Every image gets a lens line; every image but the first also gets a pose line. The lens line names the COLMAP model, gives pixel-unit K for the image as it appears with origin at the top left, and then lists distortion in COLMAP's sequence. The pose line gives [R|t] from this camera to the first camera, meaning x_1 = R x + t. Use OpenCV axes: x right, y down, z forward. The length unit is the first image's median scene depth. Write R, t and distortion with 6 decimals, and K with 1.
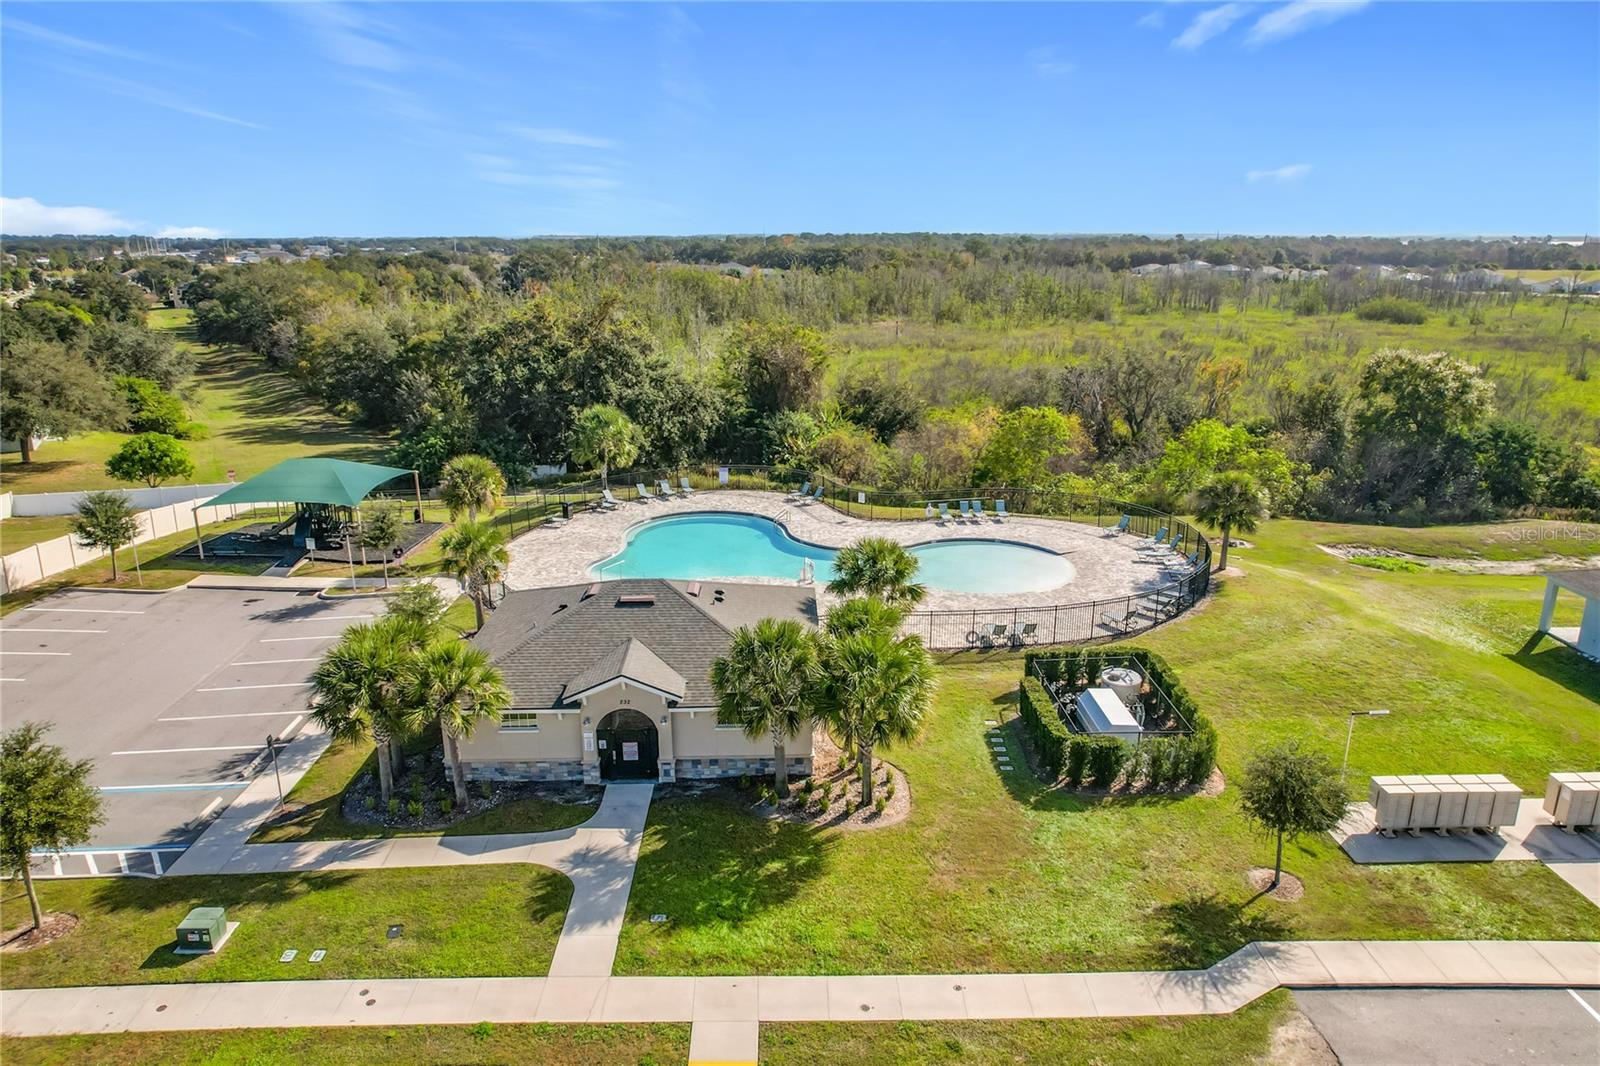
lens RADIAL K [[1051.6, 0, 813.2], [0, 1051.6, 531.8], [0, 0, 1]] dist [-0.060207, 0.054236]
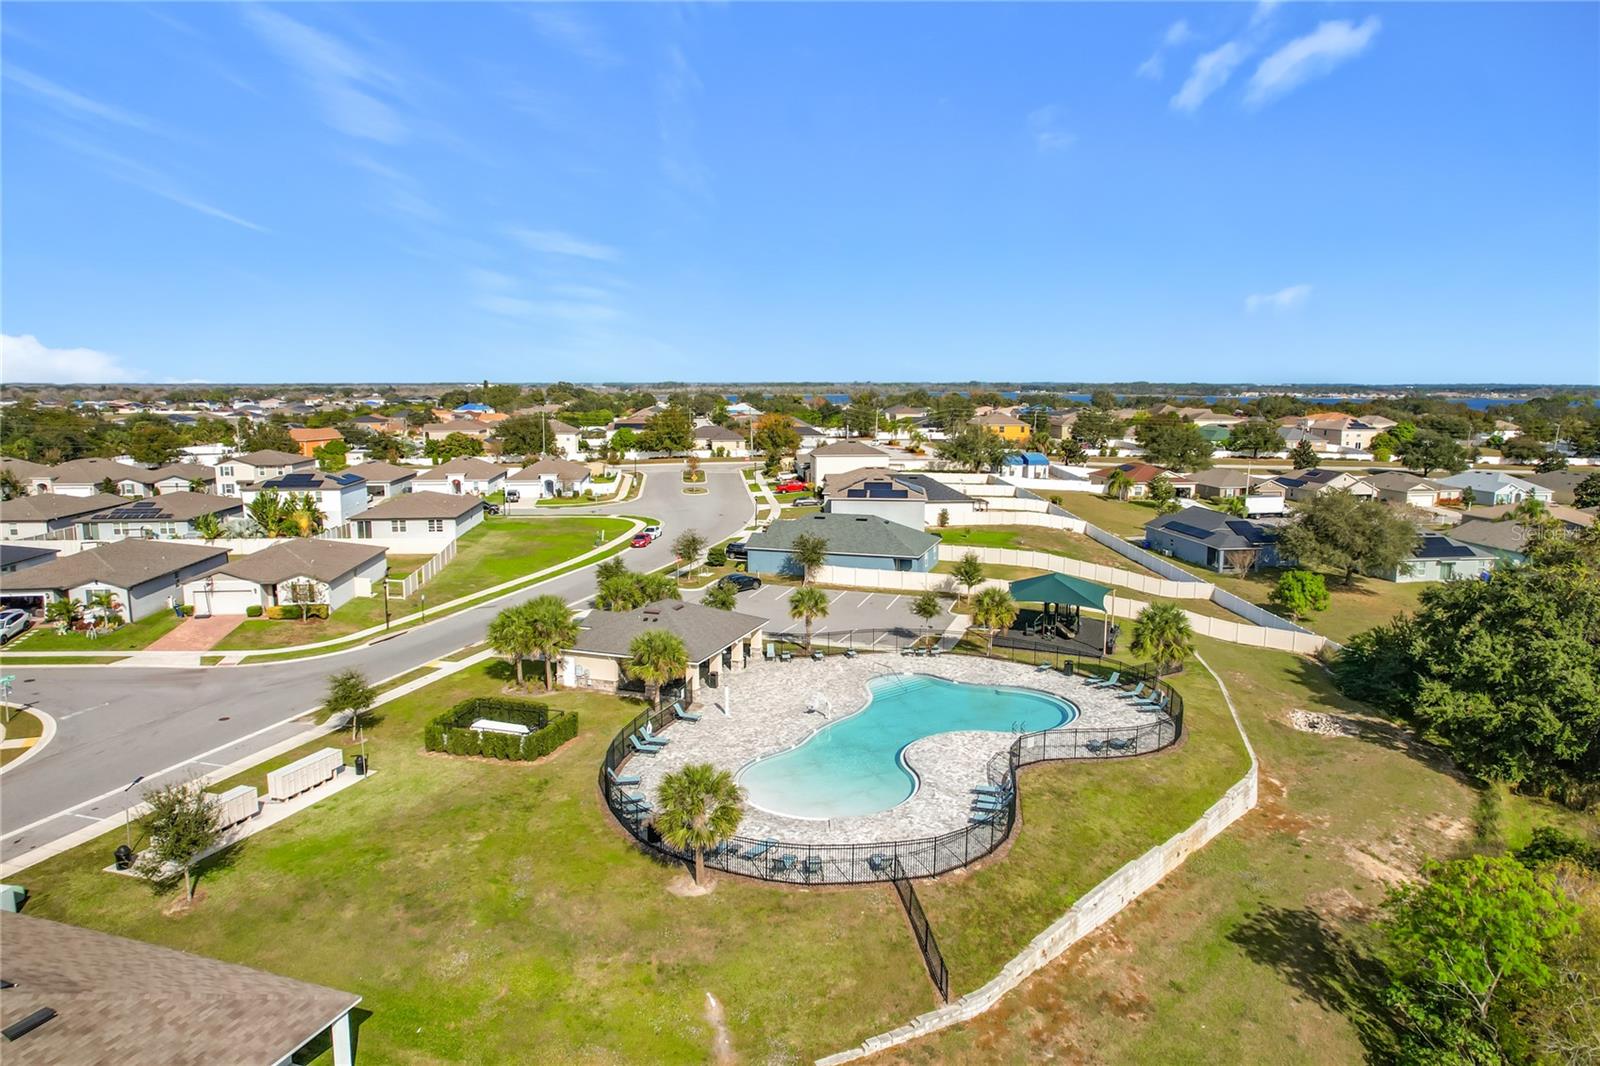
lens RADIAL K [[1037.1, 0, 813.4], [0, 1037.1, 535.7], [0, 0, 1]] dist [-0.083114, 0.075737]
pose [[-0.353094, 0.139613, -0.925112, 1.402251], [-0.255527, 0.936819, 0.238908, -0.558856], [0.900017, 0.320748, -0.295110, 1.641320]]
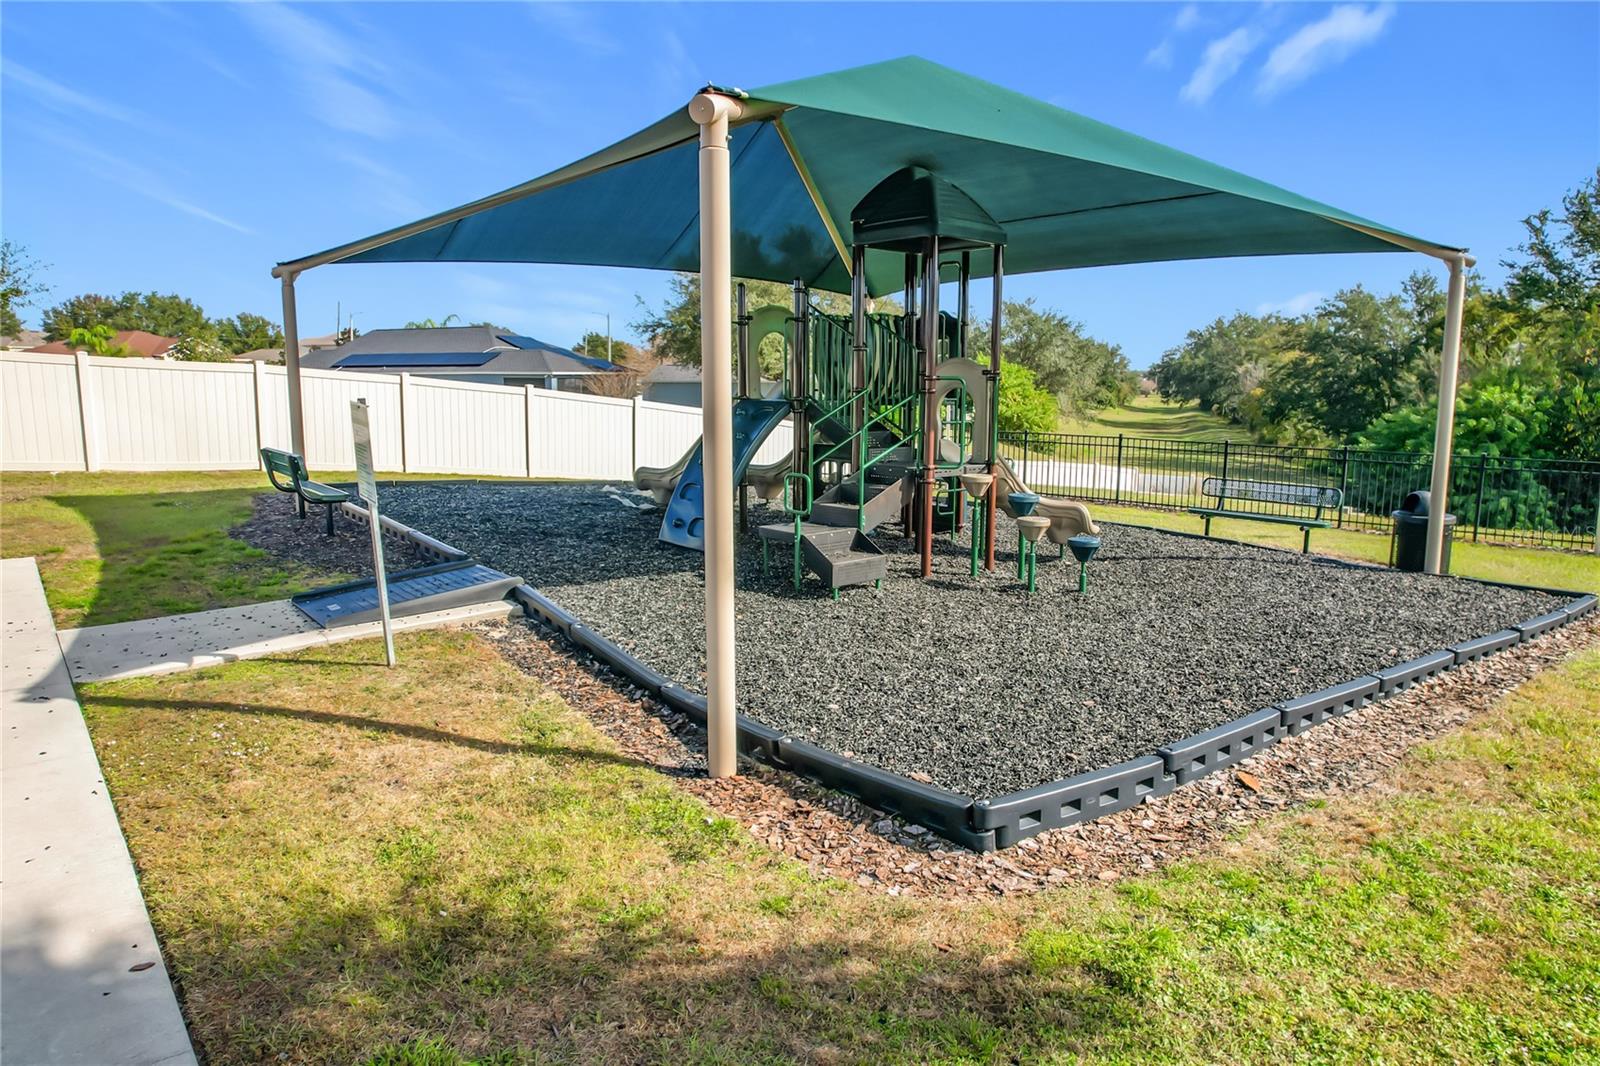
lens RADIAL K [[1017.5, 0, 812.4], [0, 1017.5, 531.7], [0, 0, 1]] dist [-0.079078, 0.075126]
pose [[0.614871, 0.120597, -0.779352, -0.522596], [-0.222744, 0.974558, -0.024931, 0.034089], [0.756518, 0.188926, 0.626090, 1.365671]]
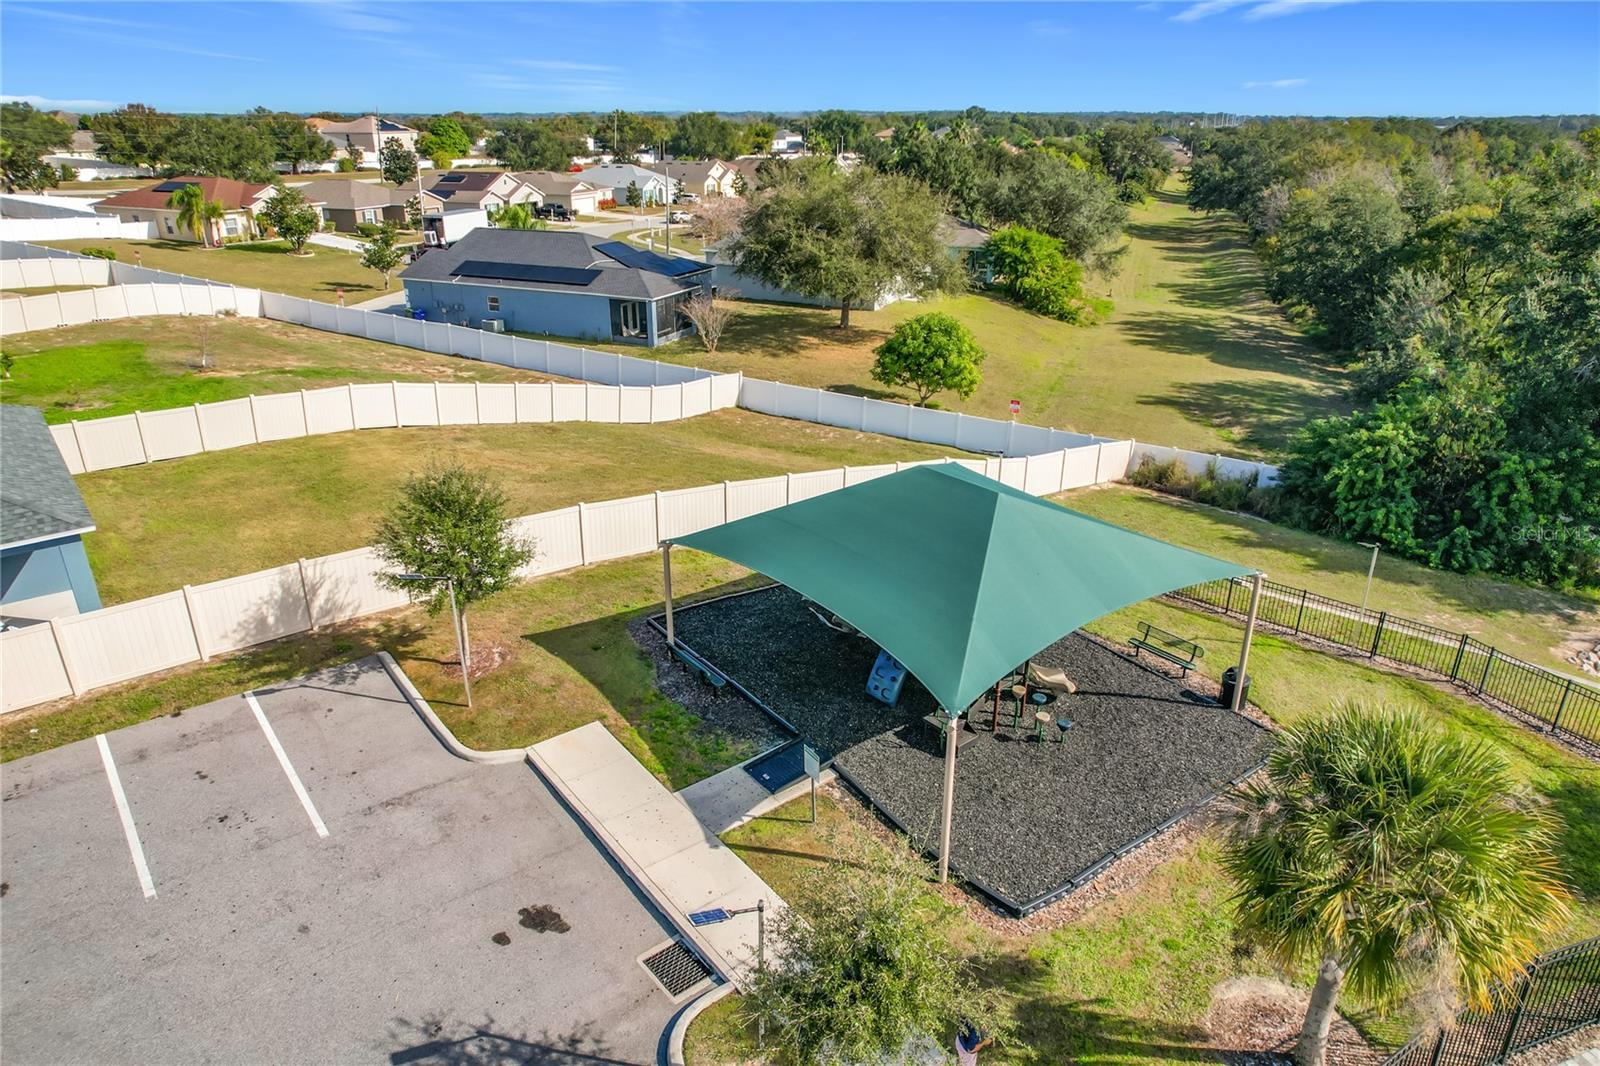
lens RADIAL K [[1017.5, 0, 812.4], [0, 1017.5, 531.7], [0, 0, 1]] dist [-0.079078, 0.075126]
pose [[0.601527, 0.309772, -0.736347, -0.376238], [-0.221517, 0.950289, 0.218816, -0.176685], [0.767526, 0.031490, 0.640244, 1.098890]]
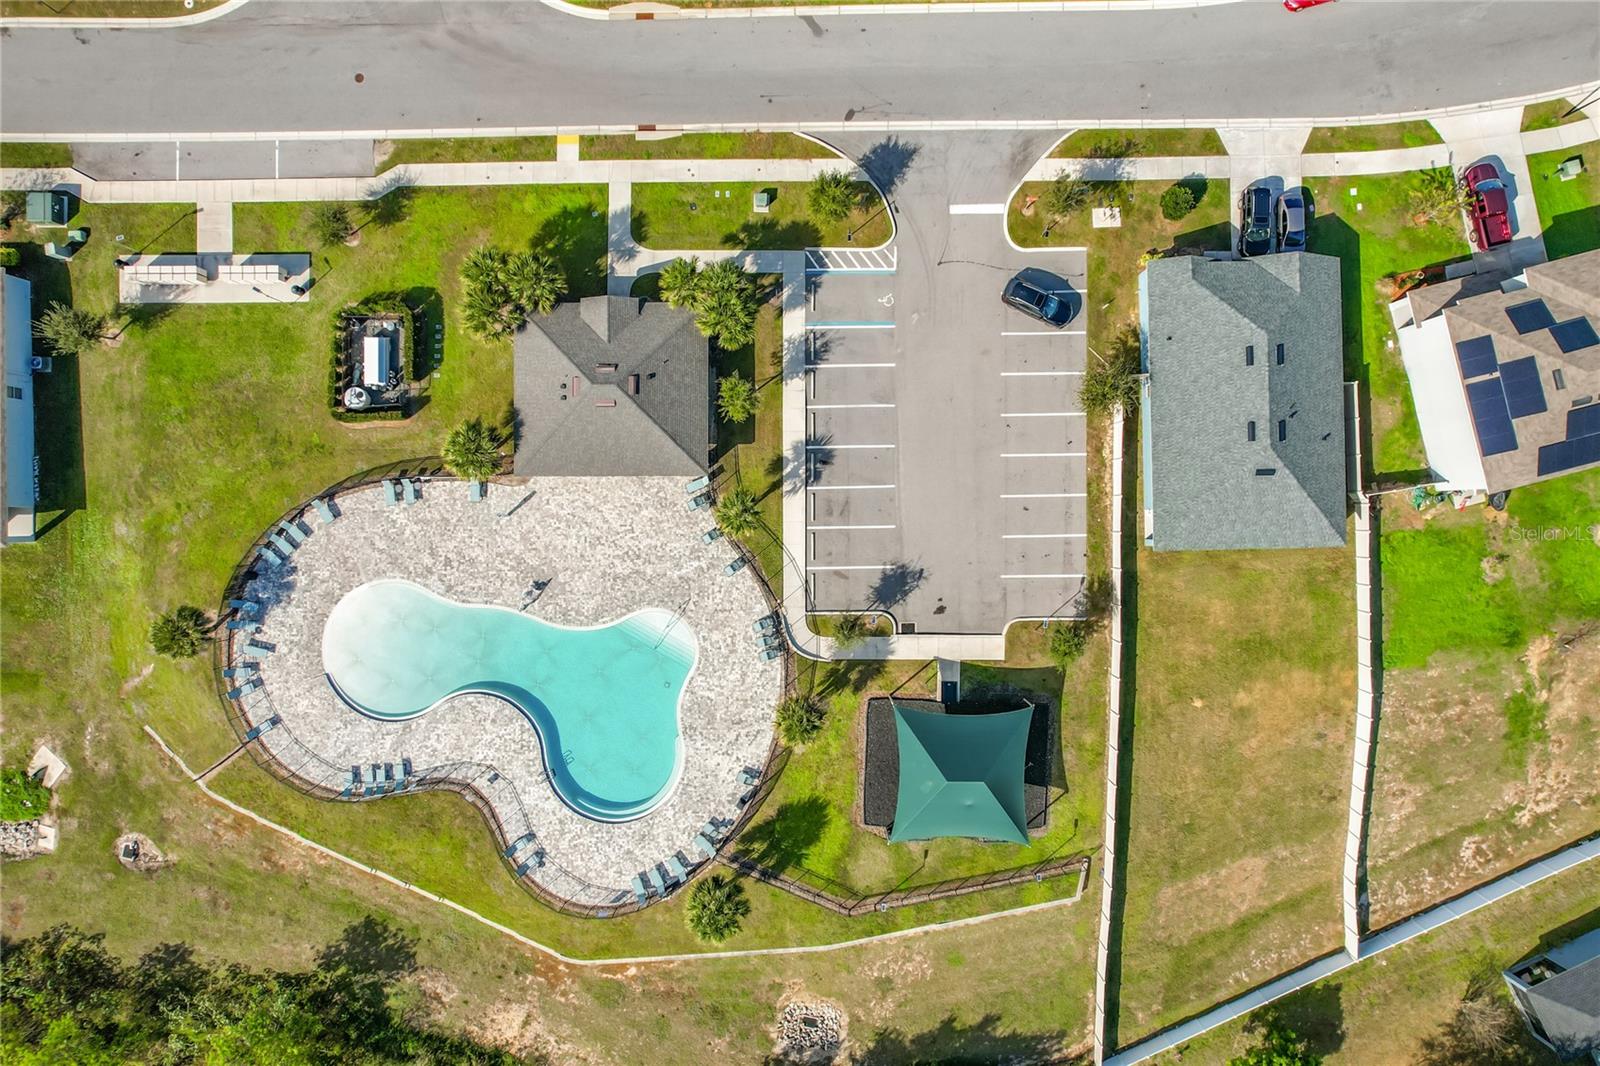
lens RADIAL K [[1037.1, 0, 813.4], [0, 1037.1, 535.7], [0, 0, 1]] dist [-0.083114, 0.075737]
pose [[-0.999472, -0.032001, 0.005576, -0.485572], [0.014439, -0.283918, 0.958740, -1.527346], [-0.029097, 0.958314, 0.284230, 0.678917]]
